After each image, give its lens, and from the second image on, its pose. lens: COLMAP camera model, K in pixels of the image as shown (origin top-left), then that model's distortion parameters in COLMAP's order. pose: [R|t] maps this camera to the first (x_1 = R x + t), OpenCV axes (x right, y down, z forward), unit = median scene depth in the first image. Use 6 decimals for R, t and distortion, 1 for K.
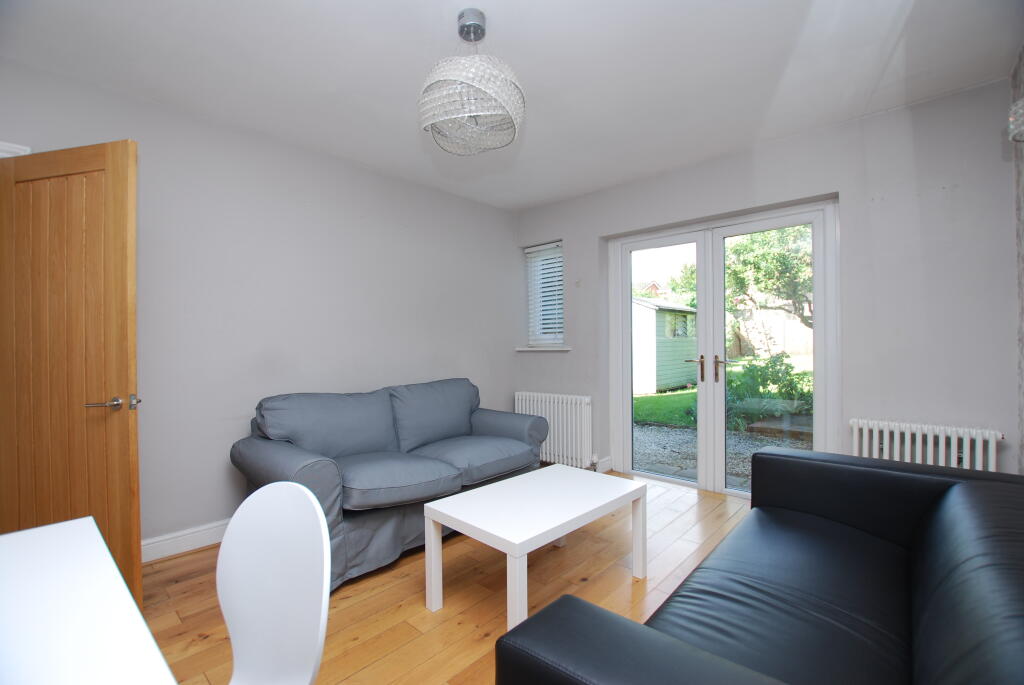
lens RADIAL K [[458.9, 0, 513.1], [0, 458.9, 346.0], [0, 0, 1]] dist [-0.000304, 0.000027]
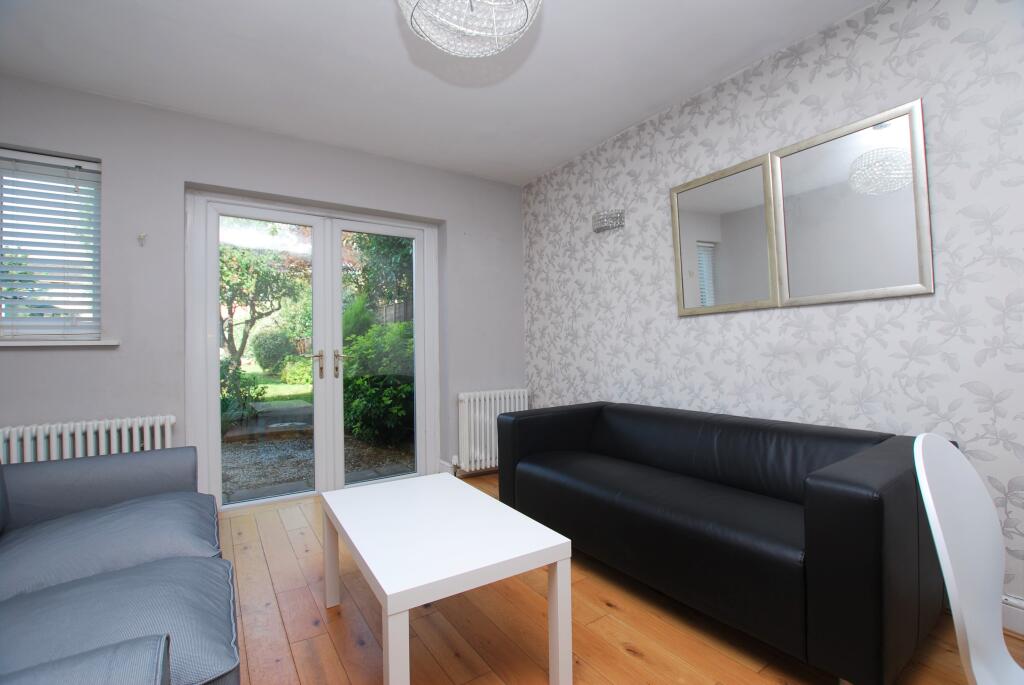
lens RADIAL K [[458.9, 0, 512.1], [0, 458.9, 343.2], [0, 0, 1]] dist [-0.000304, 0.000027]
pose [[0.255158, -0.000431, 0.966899, -0.384461], [0.002191, 0.999998, -0.000132, 0.006789], [-0.966897, 0.002152, 0.255158, 0.379797]]
